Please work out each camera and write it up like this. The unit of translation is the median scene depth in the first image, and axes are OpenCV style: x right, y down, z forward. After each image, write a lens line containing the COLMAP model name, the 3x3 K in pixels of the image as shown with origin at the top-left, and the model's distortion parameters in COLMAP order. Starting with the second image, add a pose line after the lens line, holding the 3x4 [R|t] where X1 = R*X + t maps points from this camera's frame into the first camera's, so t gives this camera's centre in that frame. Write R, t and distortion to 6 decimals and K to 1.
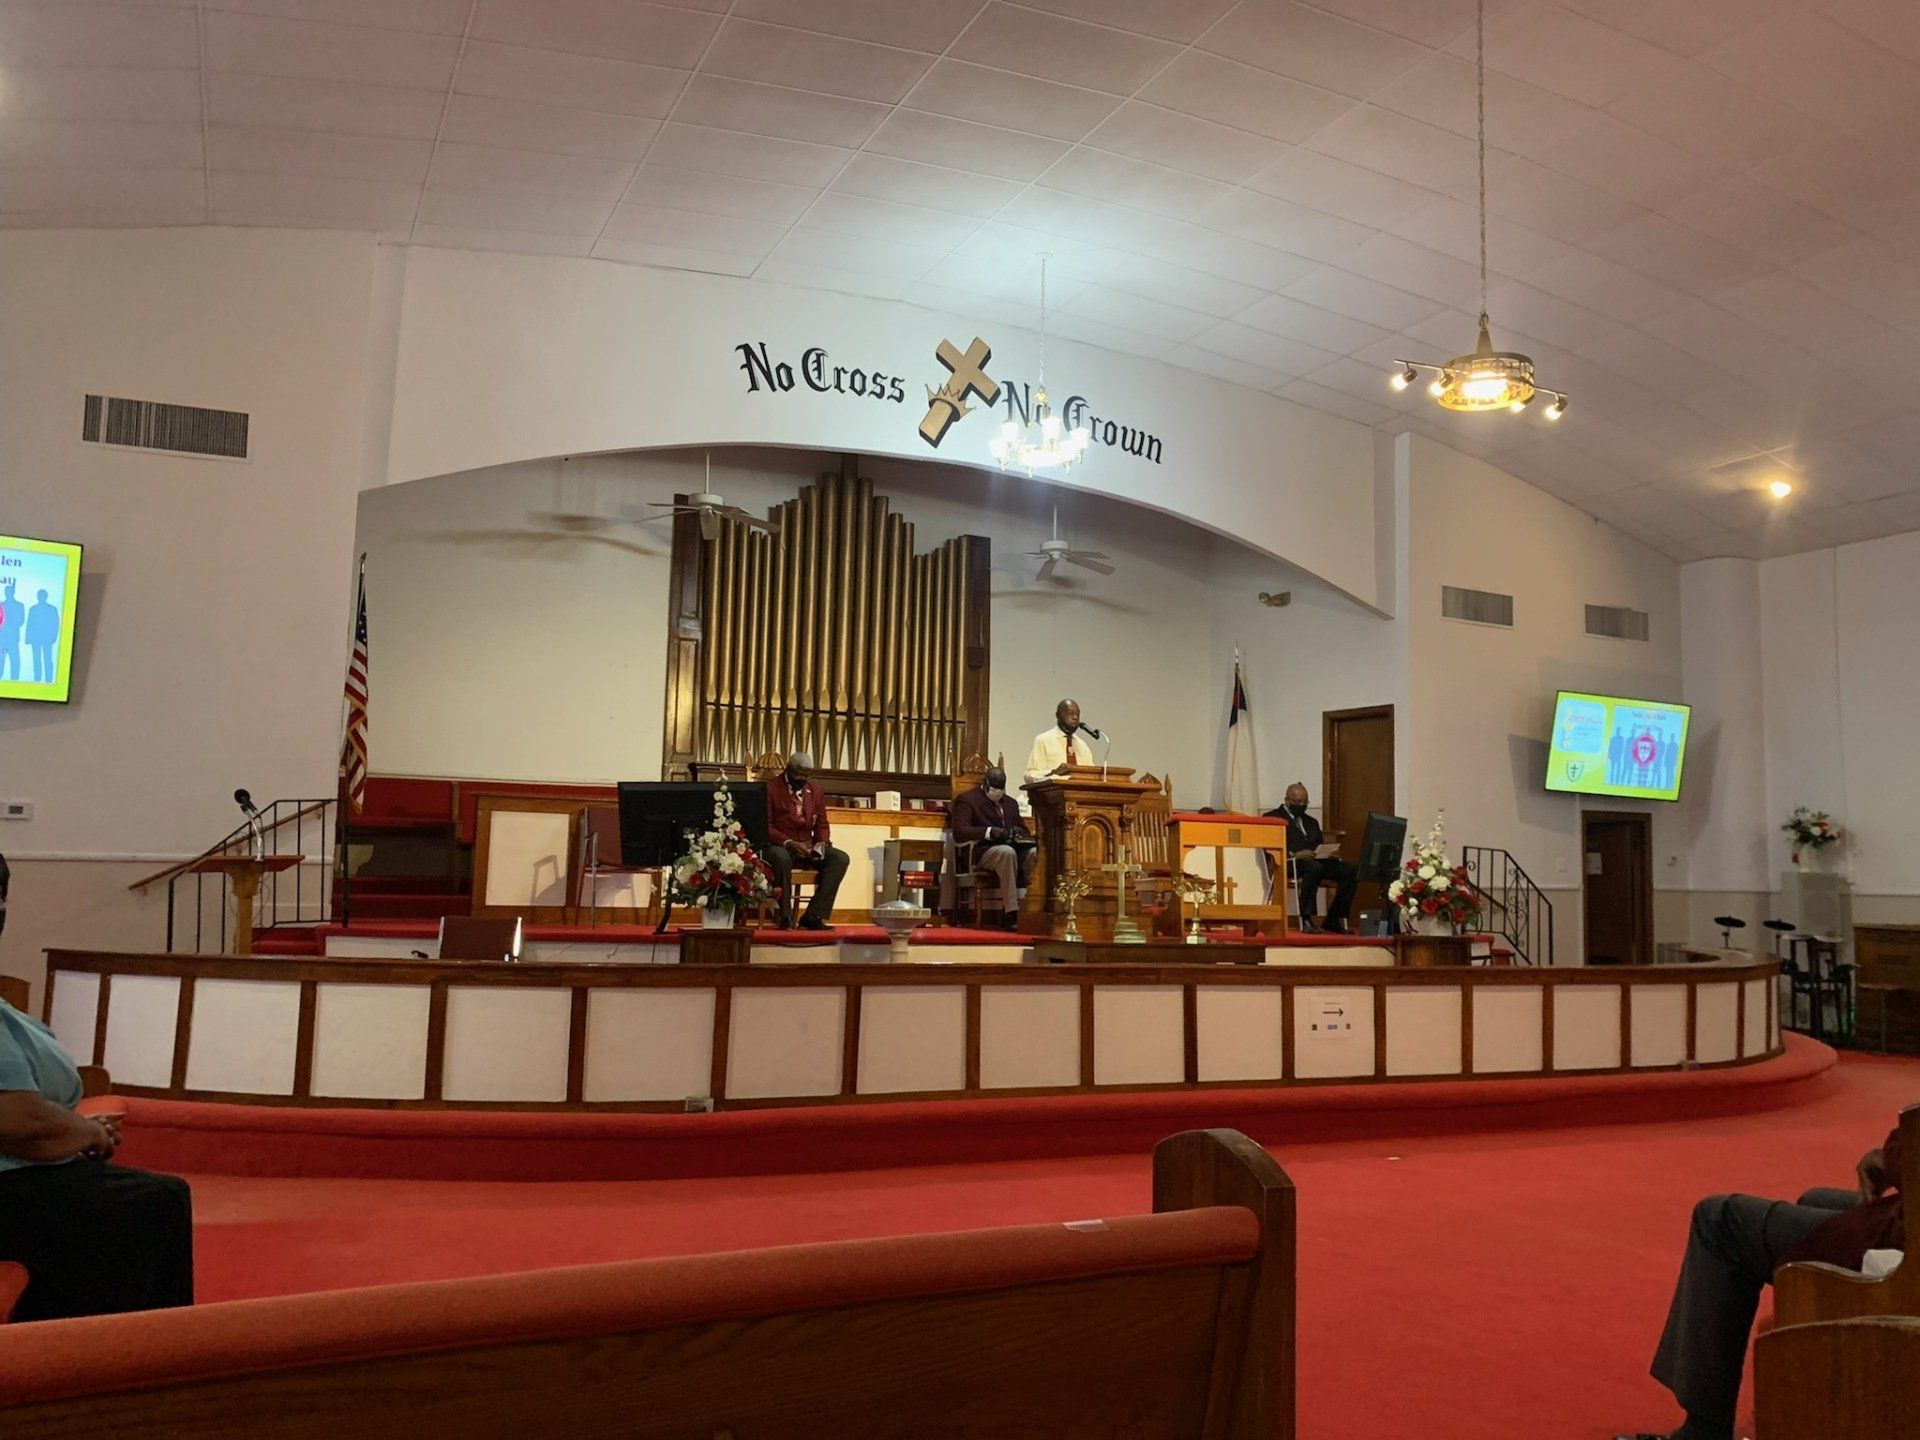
lens RADIAL K [[1462.9, 0, 952.5], [0, 1462.9, 725.9], [0, 0, 1]] dist [0.058044, -0.096866]
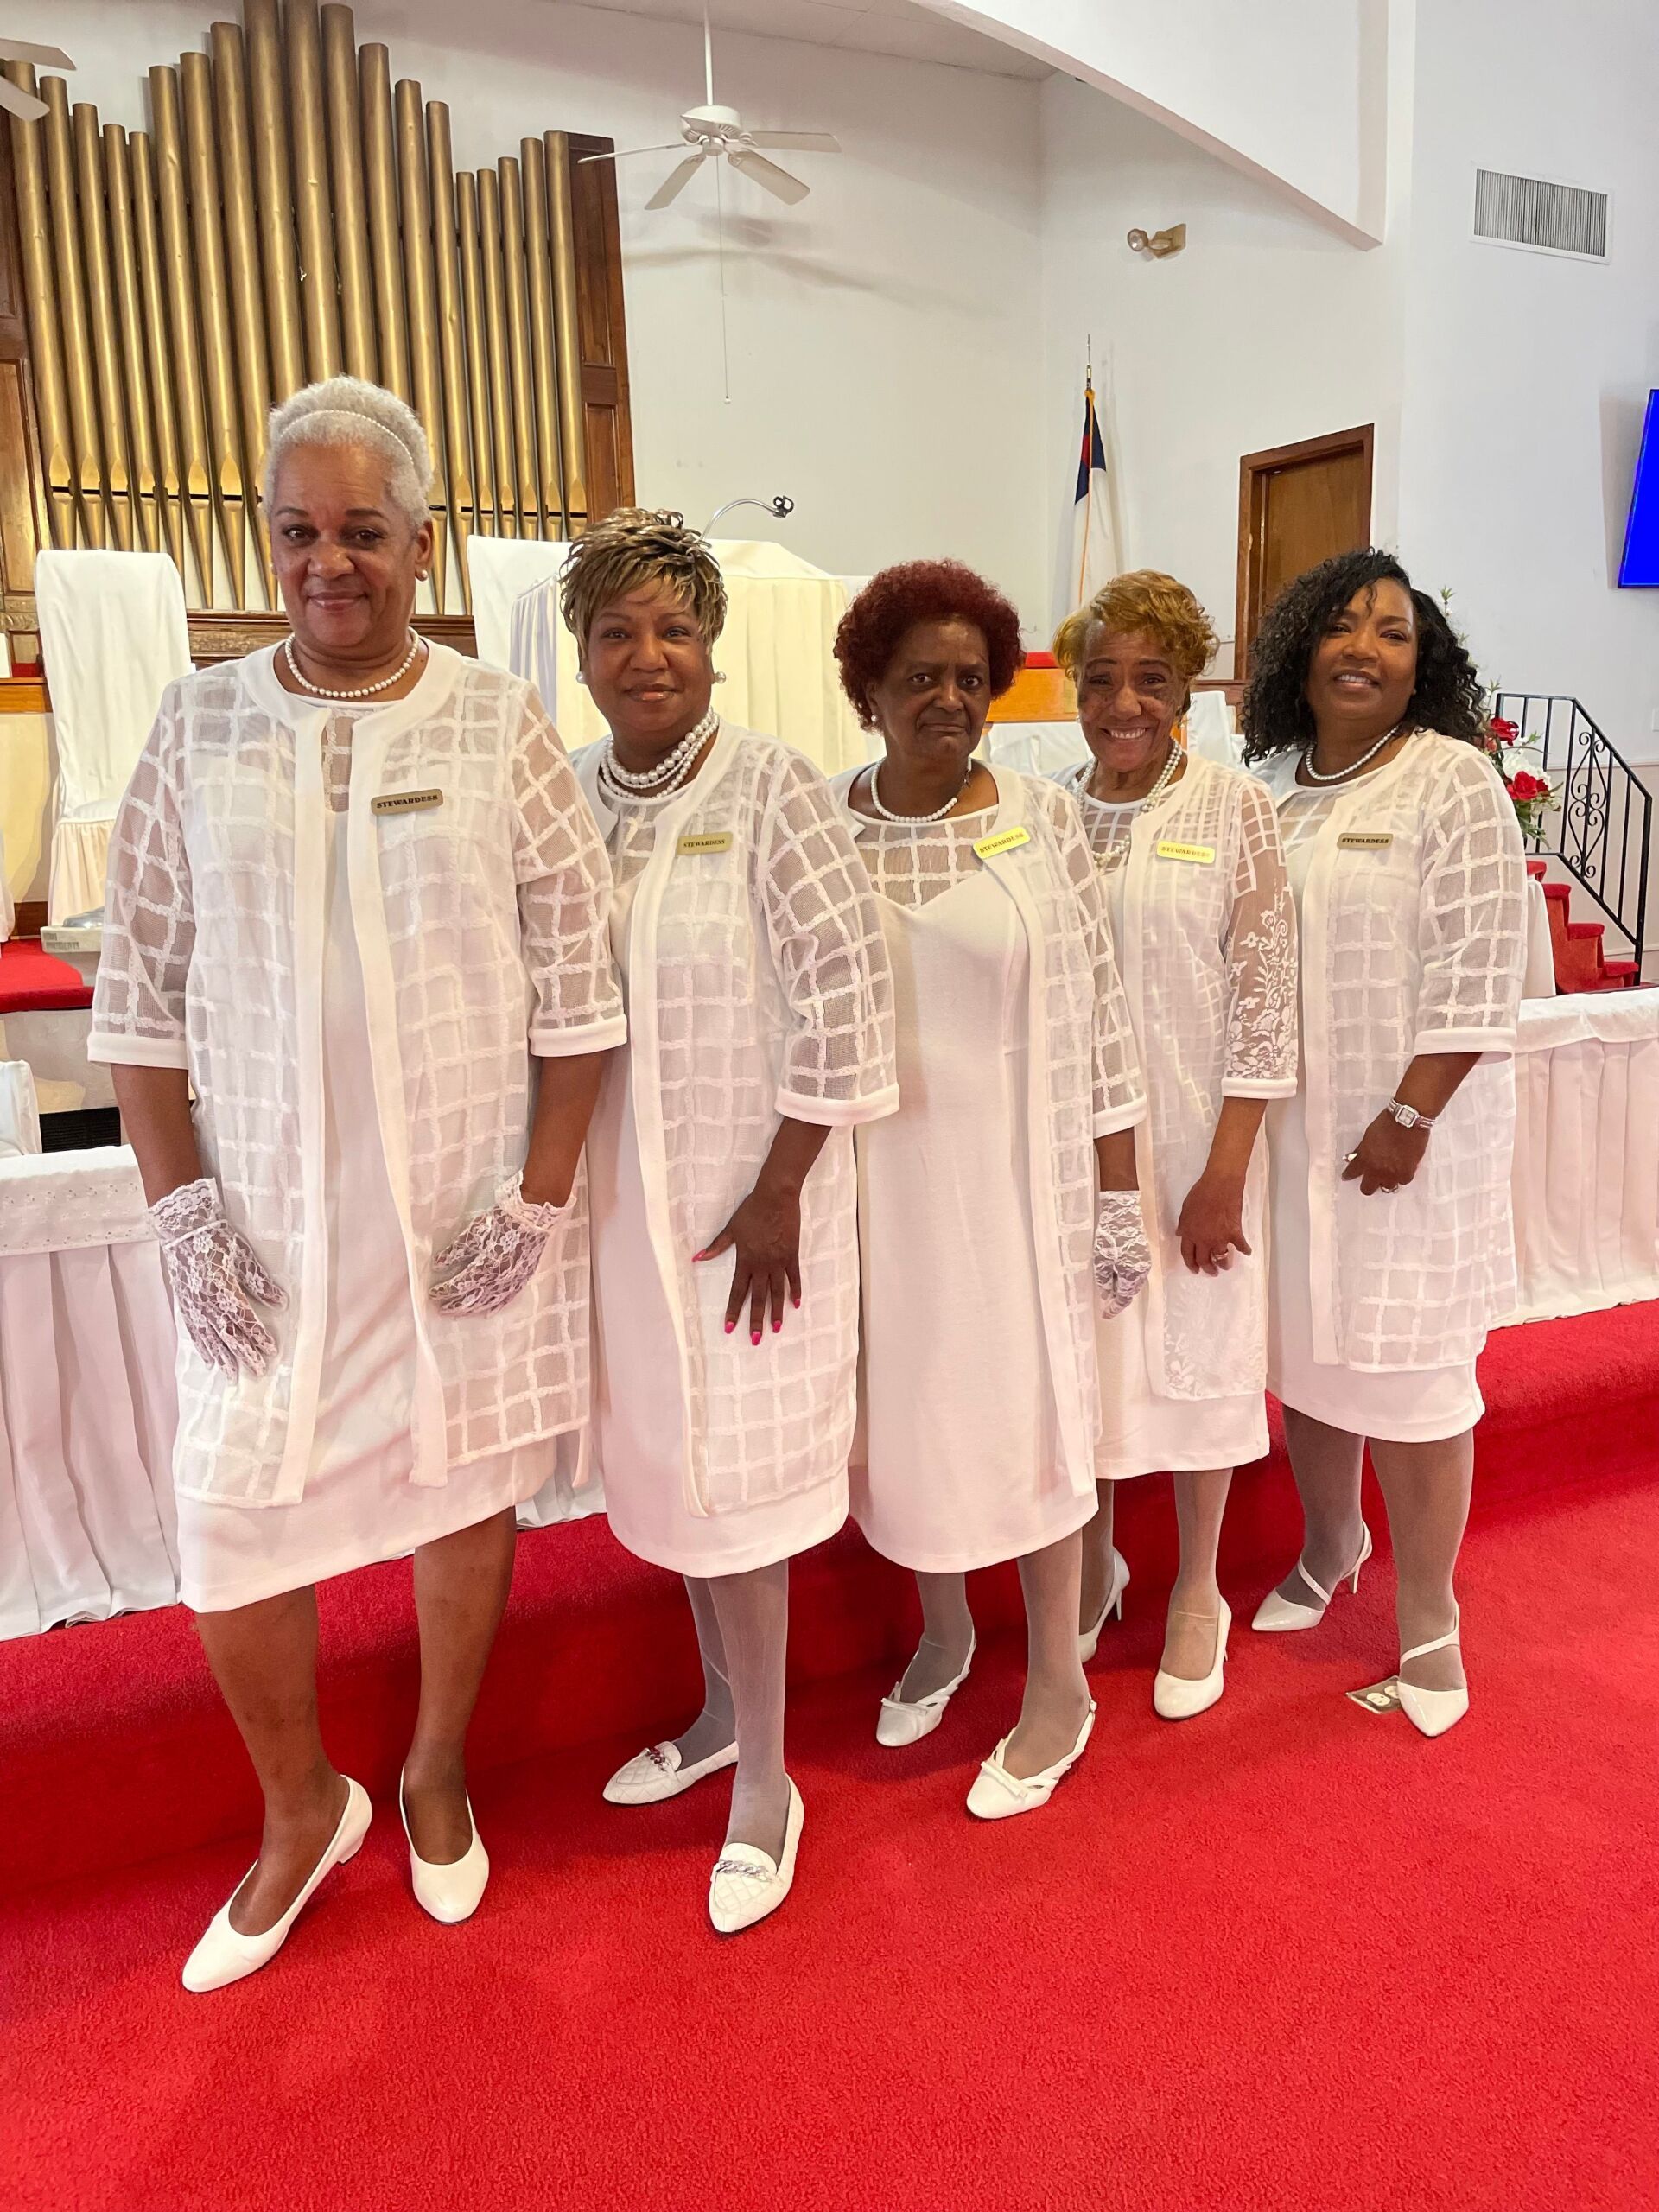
lens RADIAL K [[1685.4, 0, 841.1], [0, 1685.4, 1102.8], [0, 0, 1]] dist [0.058044, -0.096866]
pose [[0.998602, -0.052861, -0.000798, 0.109519], [0.050881, 0.956890, 0.285958, 0.037342], [-0.014353, -0.285599, 0.958242, 0.392821]]
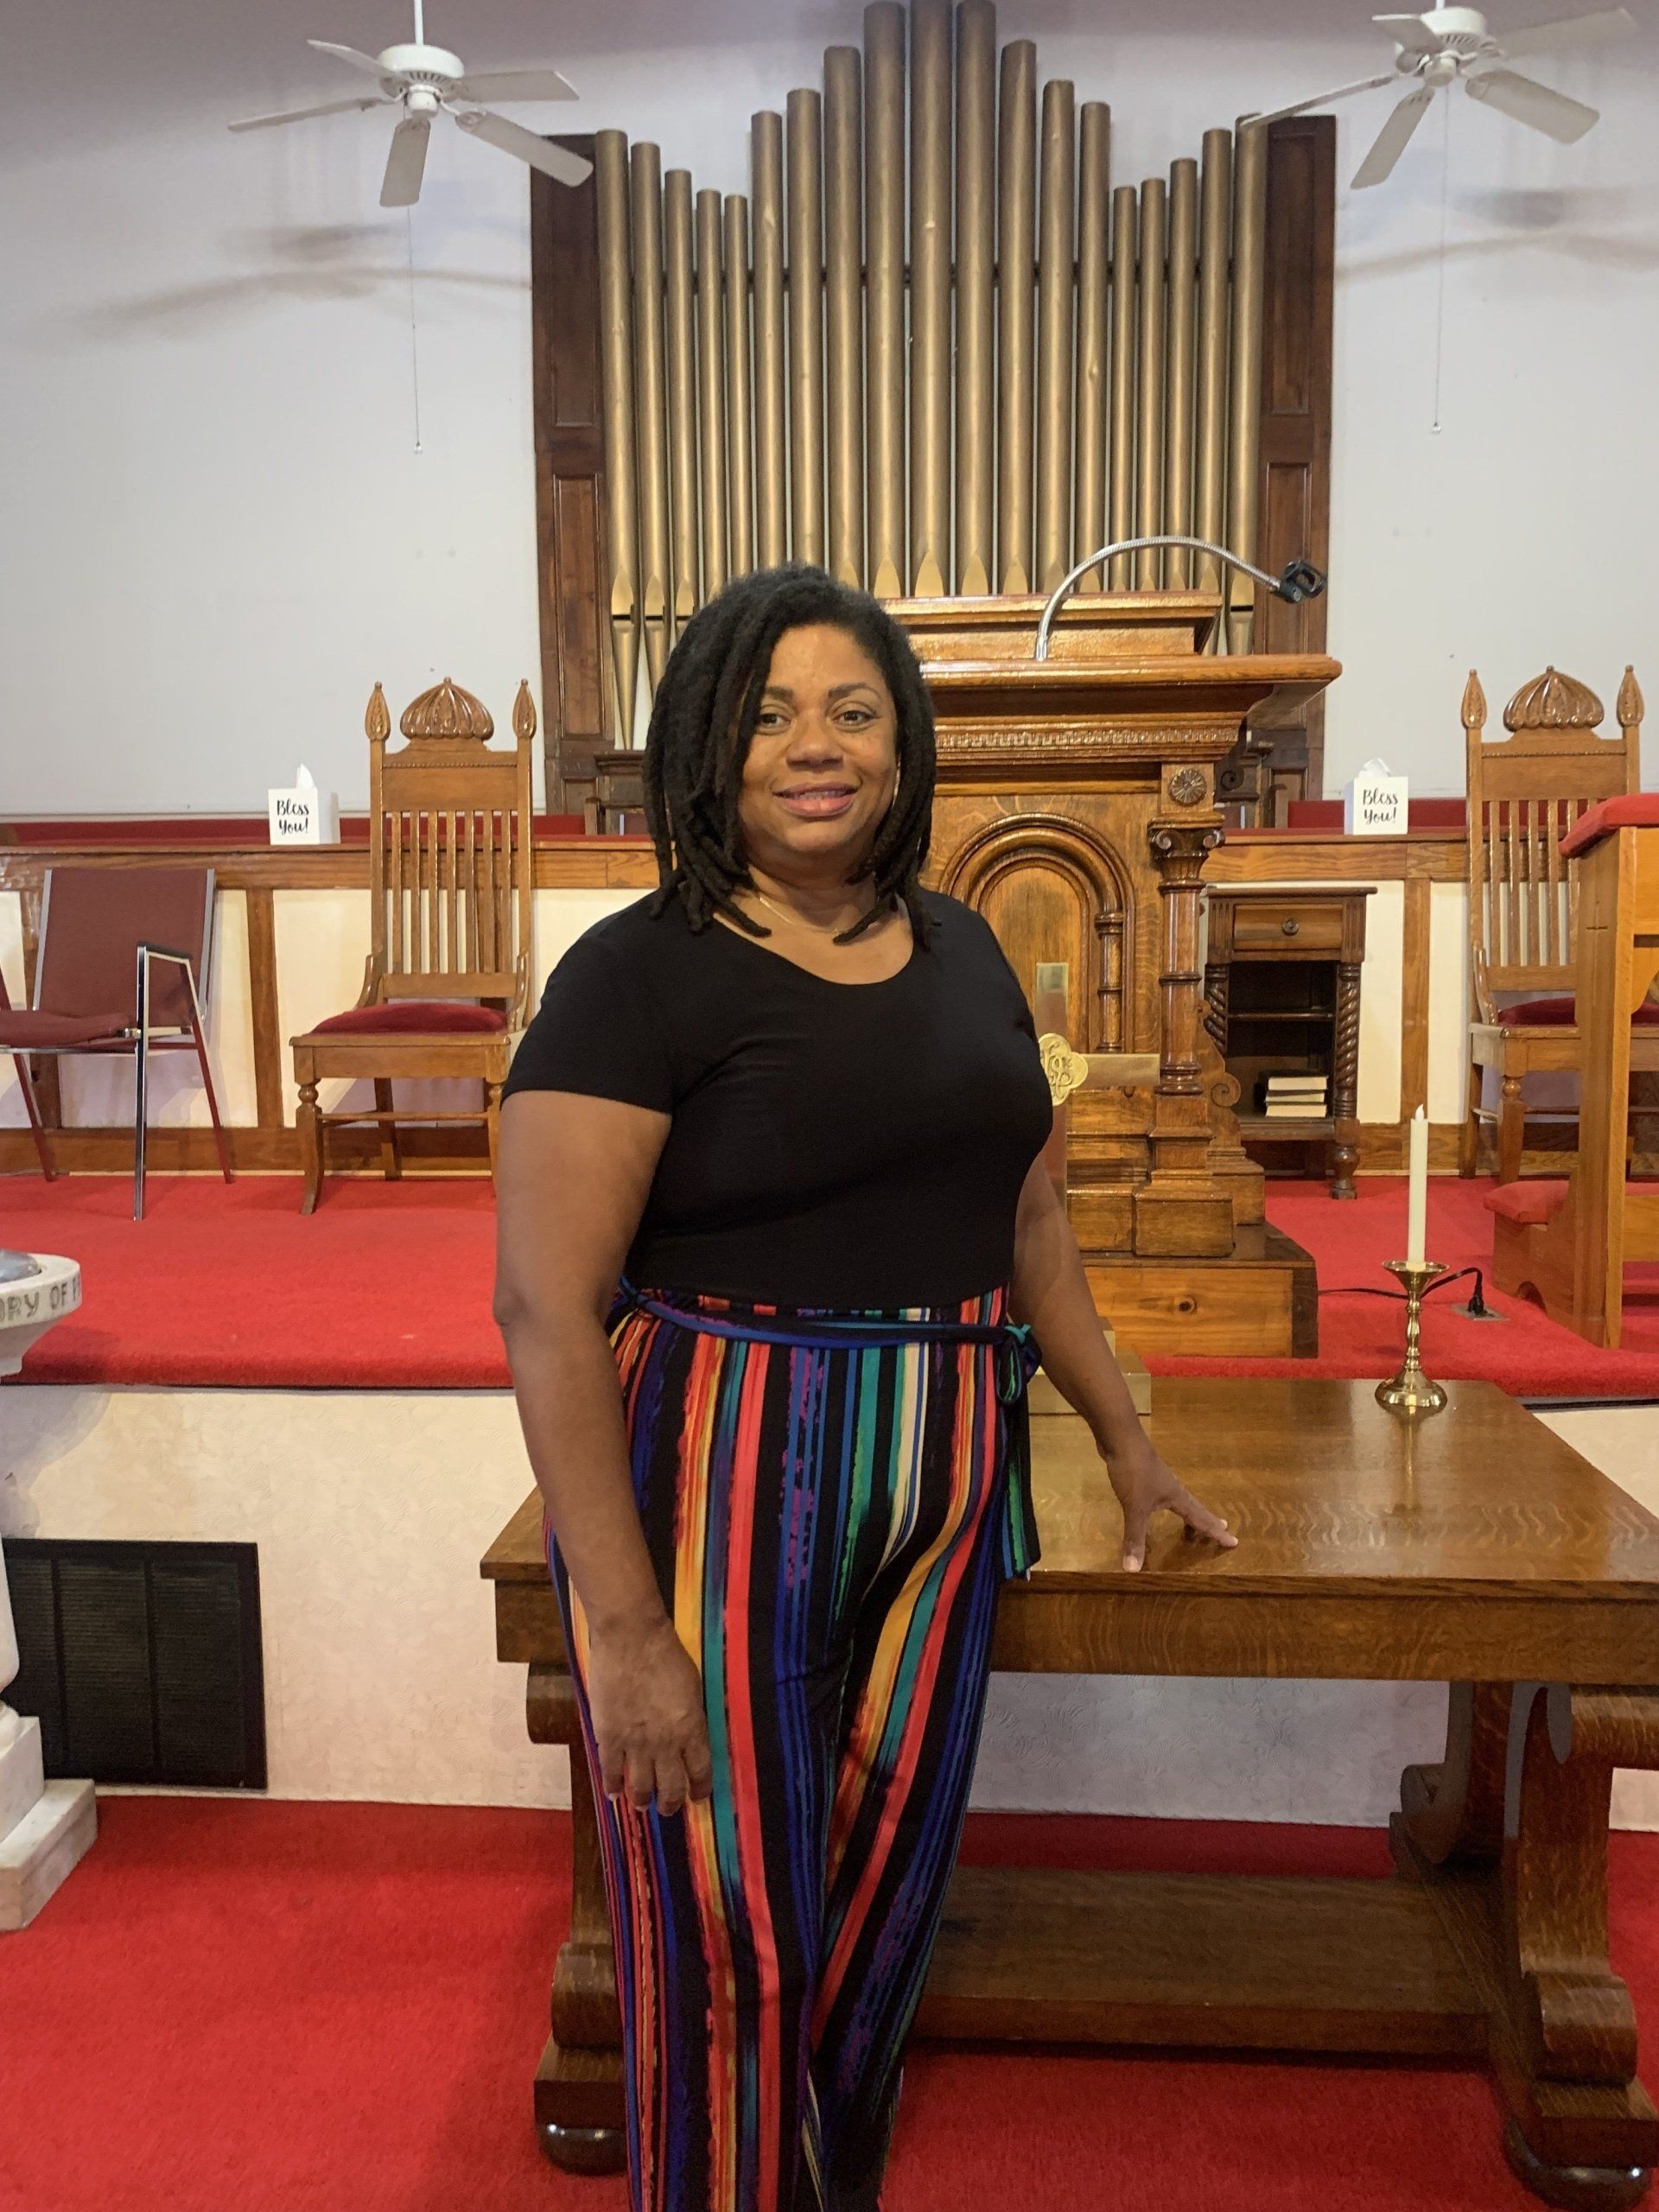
lens RADIAL K [[1688.4, 0, 838.6], [0, 1688.4, 1113.3], [0, 0, 1]] dist [0.005443, -0.000700]
pose [[0.882988, 0.022551, -0.468854, 0.155972], [0.078362, 0.977746, 0.194608, 0.041453], [0.462809, -0.208577, 0.861570, 0.603417]]
